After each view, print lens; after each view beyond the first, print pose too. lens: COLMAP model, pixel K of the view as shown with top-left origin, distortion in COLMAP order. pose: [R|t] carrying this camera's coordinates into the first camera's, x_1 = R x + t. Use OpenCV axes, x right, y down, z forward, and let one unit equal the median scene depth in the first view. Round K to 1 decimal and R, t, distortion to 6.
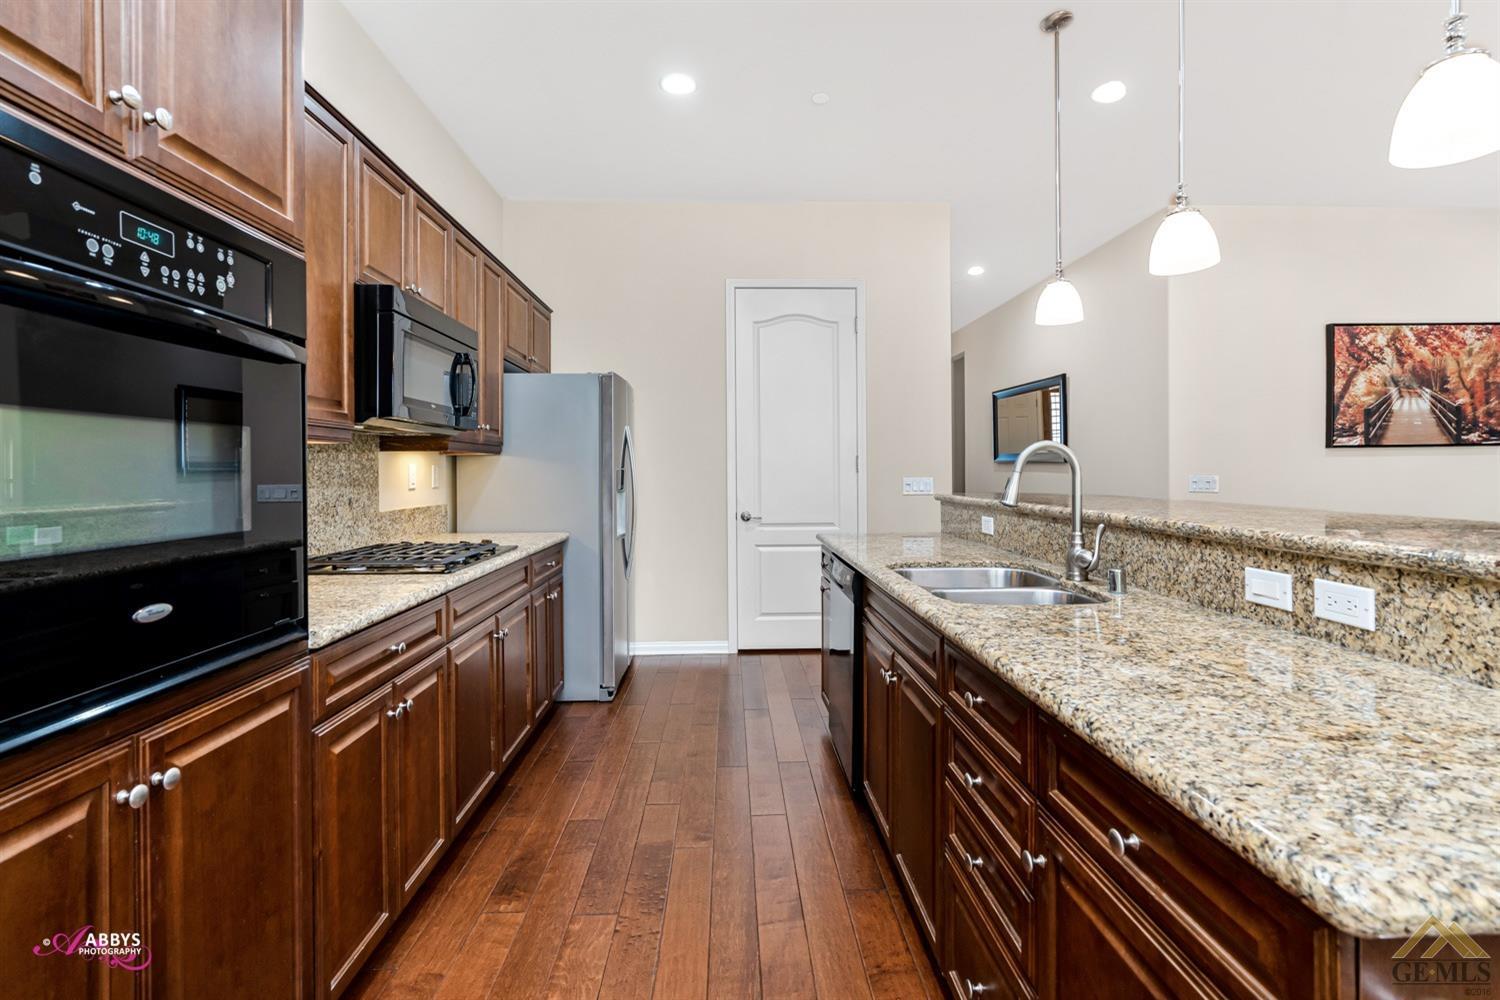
lens RADIAL K [[709.9, 0, 753.1], [0, 709.9, 466.1], [0, 0, 1]] dist [-0.000413, -0.000156]
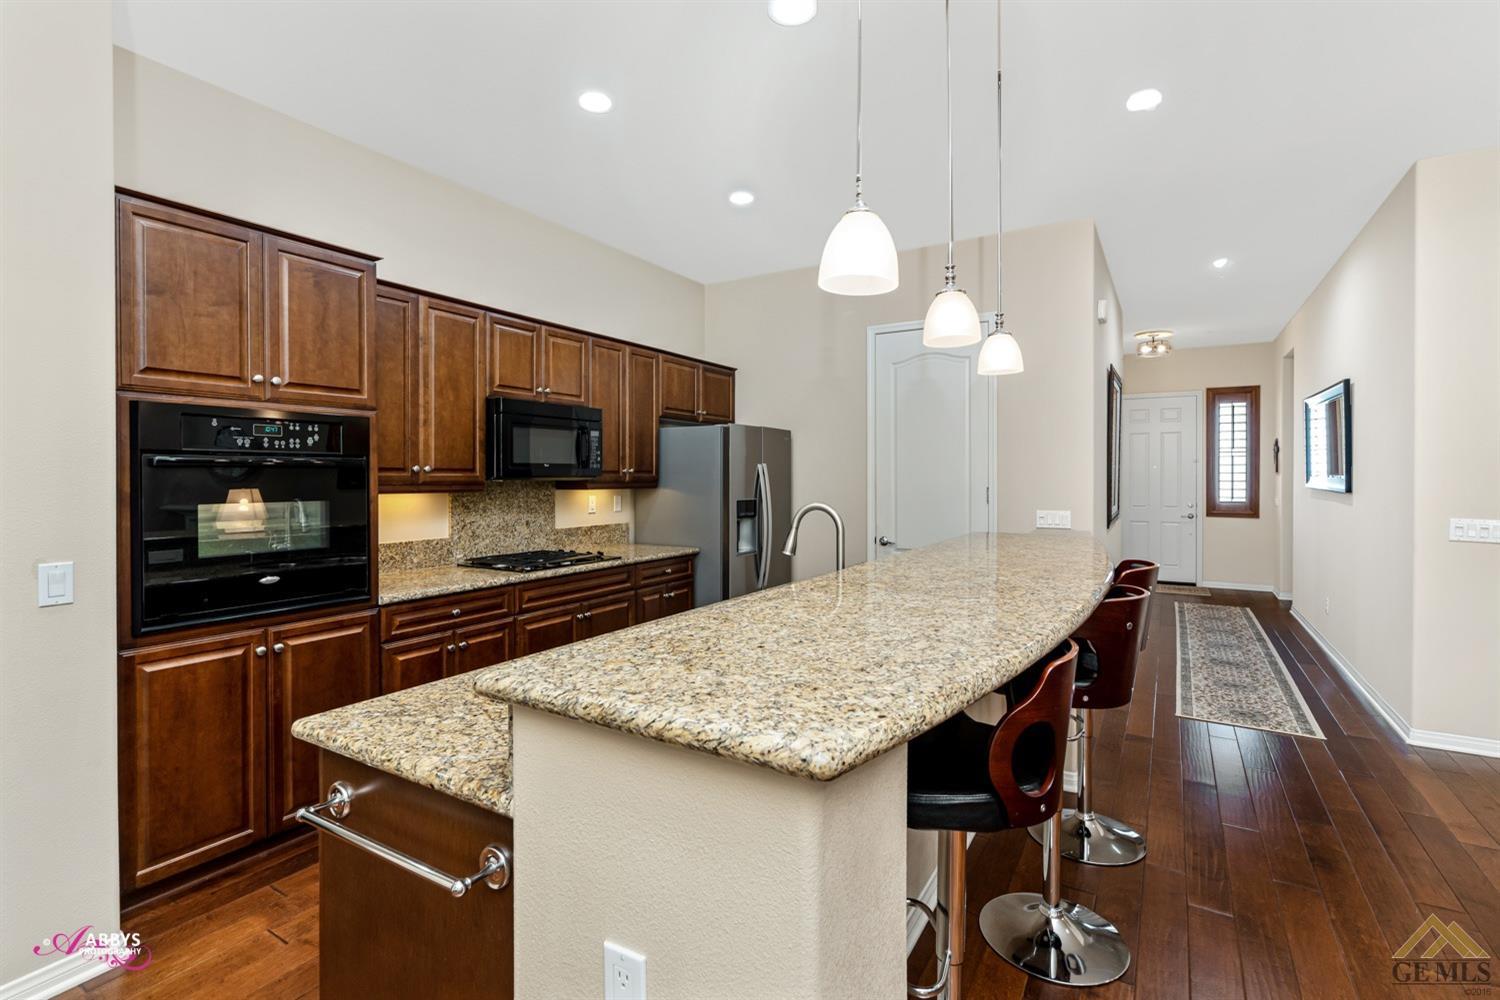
lens RADIAL K [[705.9, 0, 742.9], [0, 705.9, 475.1], [0, 0, 1]] dist [-0.004163, -0.000282]
pose [[0.832696, 0.003138, -0.553721, 0.781555], [0.000441, 0.999980, 0.006331, -0.073119], [0.553730, -0.005516, 0.832678, -0.060715]]
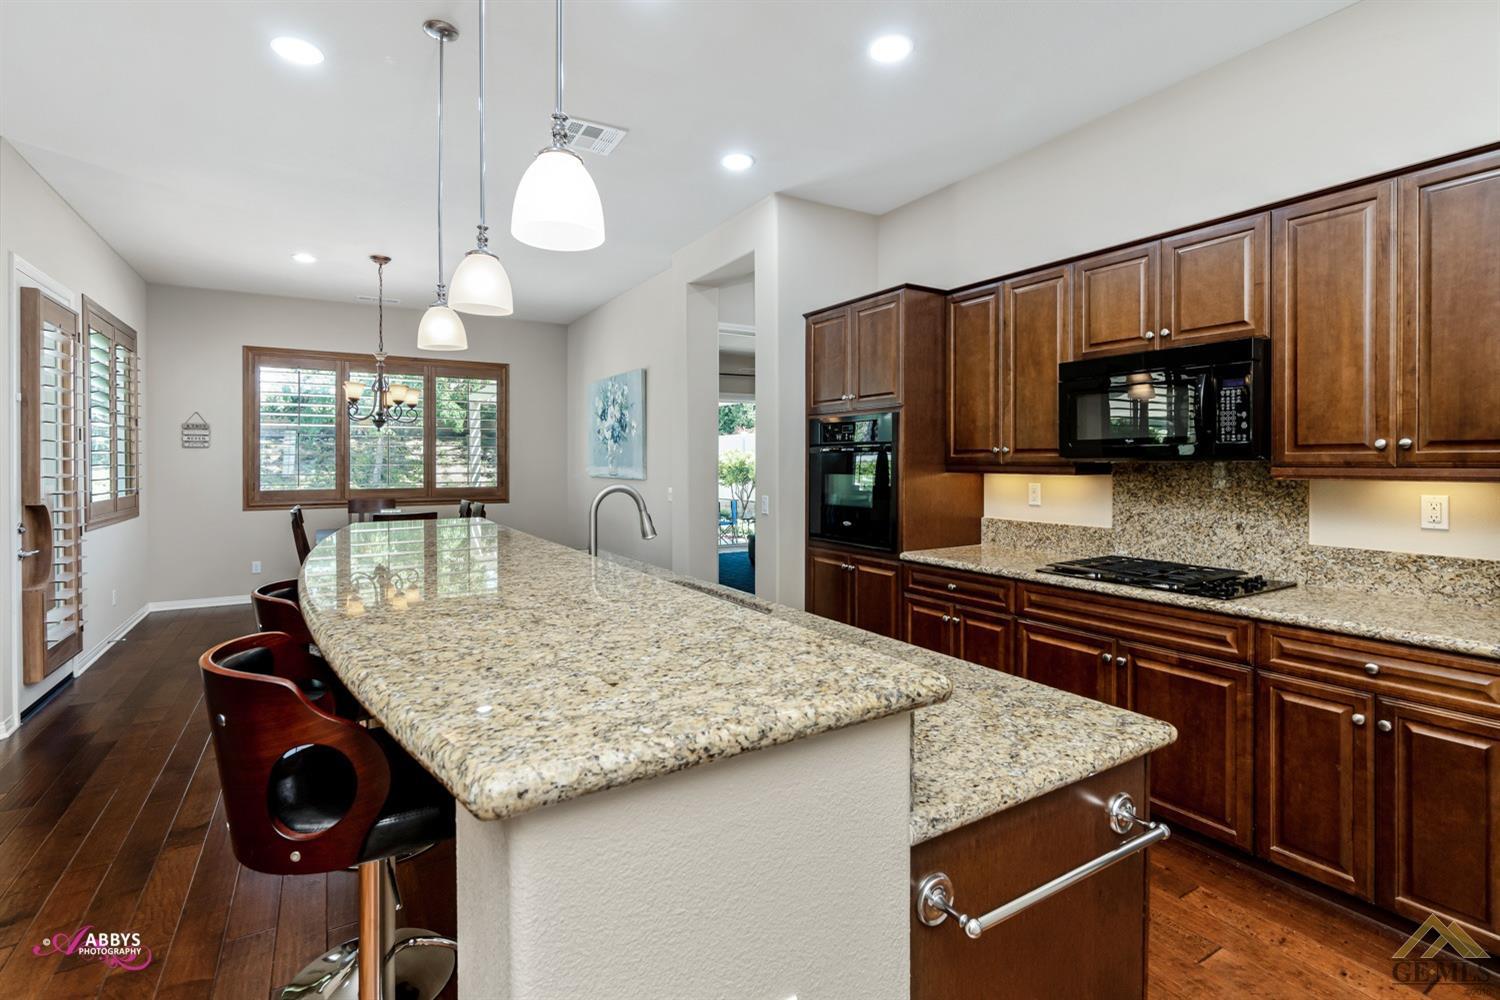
lens RADIAL K [[709.8, 0, 758.4], [0, 709.8, 460.1], [0, 0, 1]] dist [-0.000896, -0.000336]
pose [[-0.871812, 0.003915, -0.489825, 0.624571], [0.007893, 0.999951, -0.006056, -0.051966], [0.489777, -0.009146, -0.871800, 1.709238]]
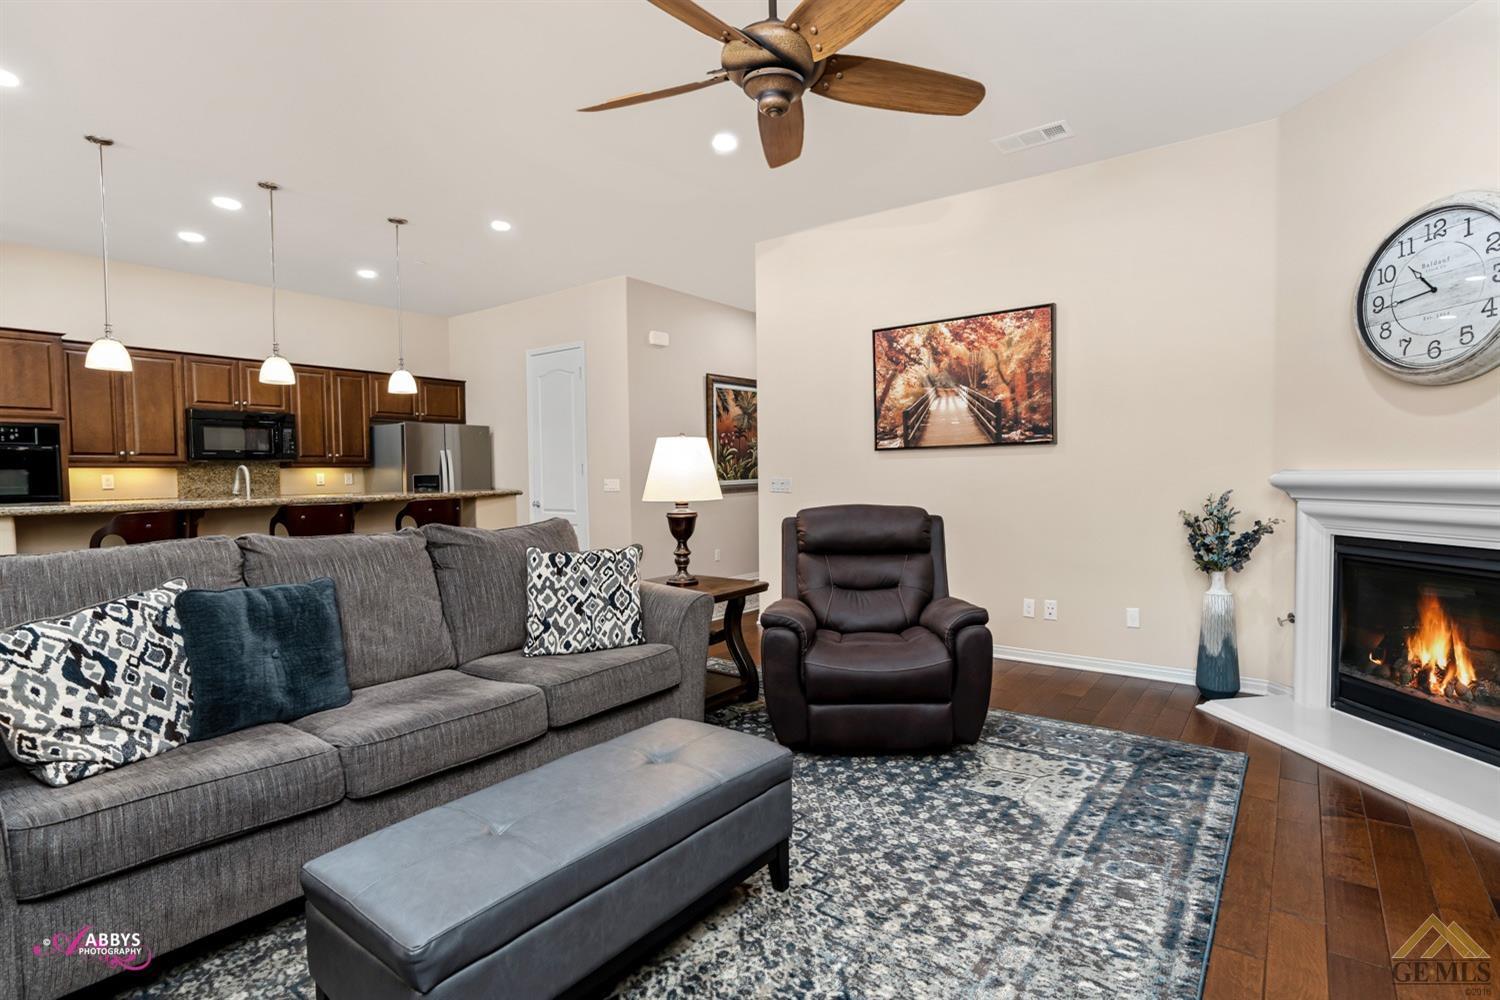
lens RADIAL K [[719.6, 0, 806.7], [0, 719.6, 502.8], [0, 0, 1]] dist [-0.006420, -0.000003]
pose [[0.801978, 0.020428, -0.597004, 2.643406], [0.012190, 0.998647, 0.050546, -0.007914], [0.597229, -0.047815, 0.800644, 0.179842]]
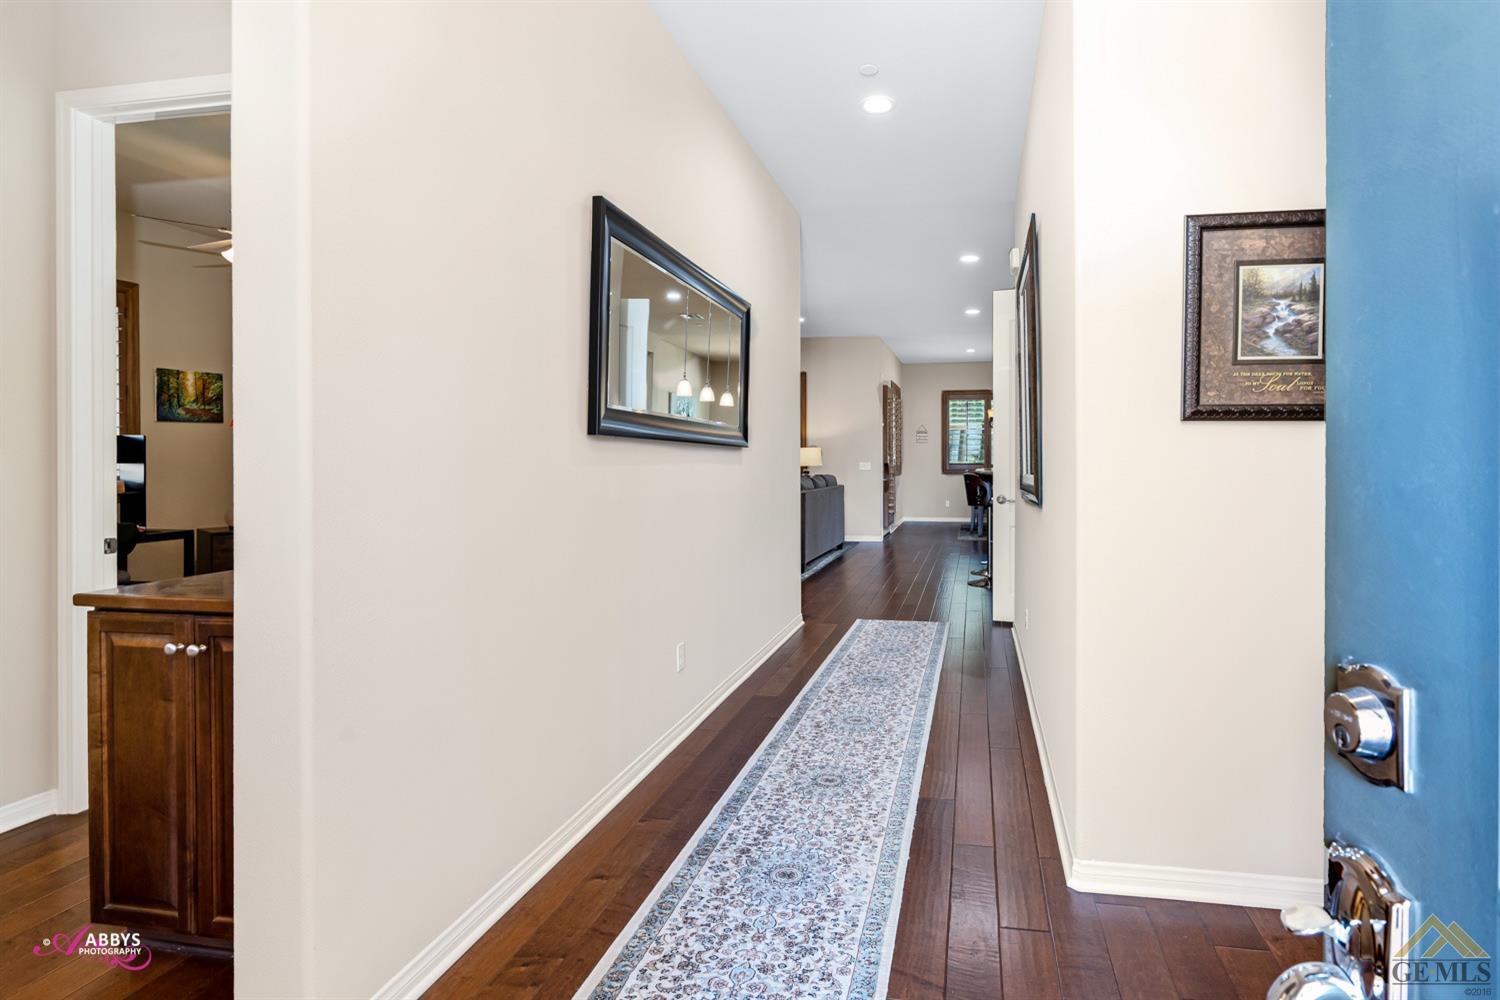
lens RADIAL K [[732.8, 0, 748.0], [0, 732.8, 459.4], [0, 0, 1]] dist [-0.000658, -0.000042]
pose [[-0.943236, 0.010175, 0.331967, 0.556026], [0.007952, 0.999936, -0.008055, 0.036151], [-0.332028, -0.004958, -0.943257, 4.183799]]
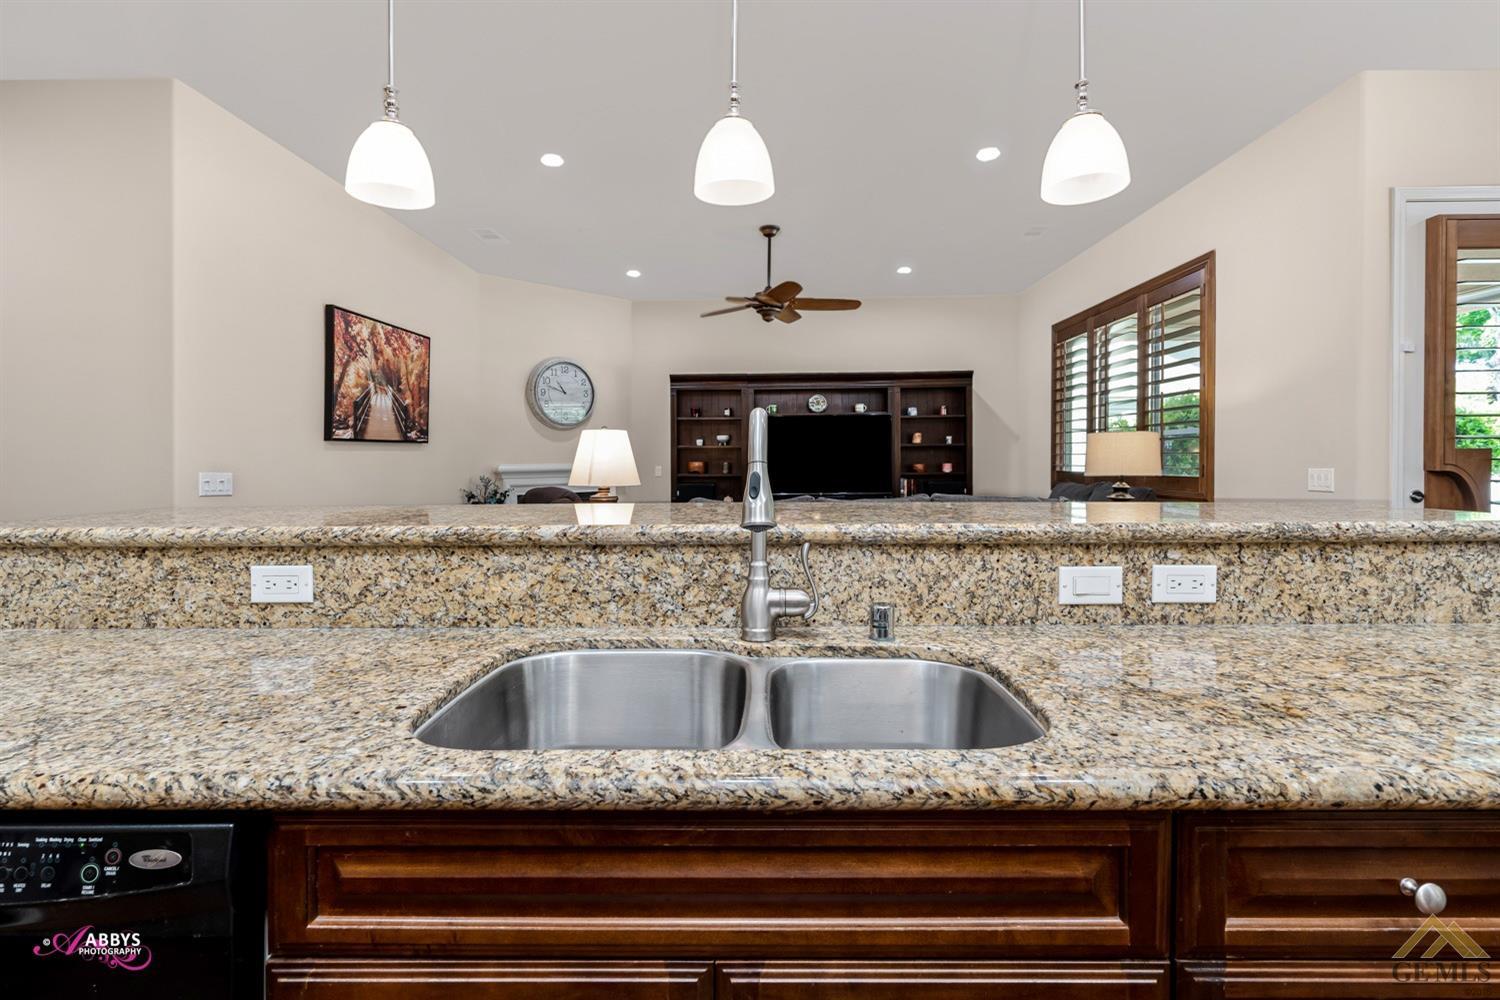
lens RADIAL K [[709.8, 0, 758.4], [0, 709.8, 460.1], [0, 0, 1]] dist [-0.000896, -0.000336]
pose [[0.054633, 0.003726, 0.998500, -0.127892], [0.000842, 0.999993, -0.003777, 0.006330], [-0.998506, 0.001047, 0.054630, 0.778089]]
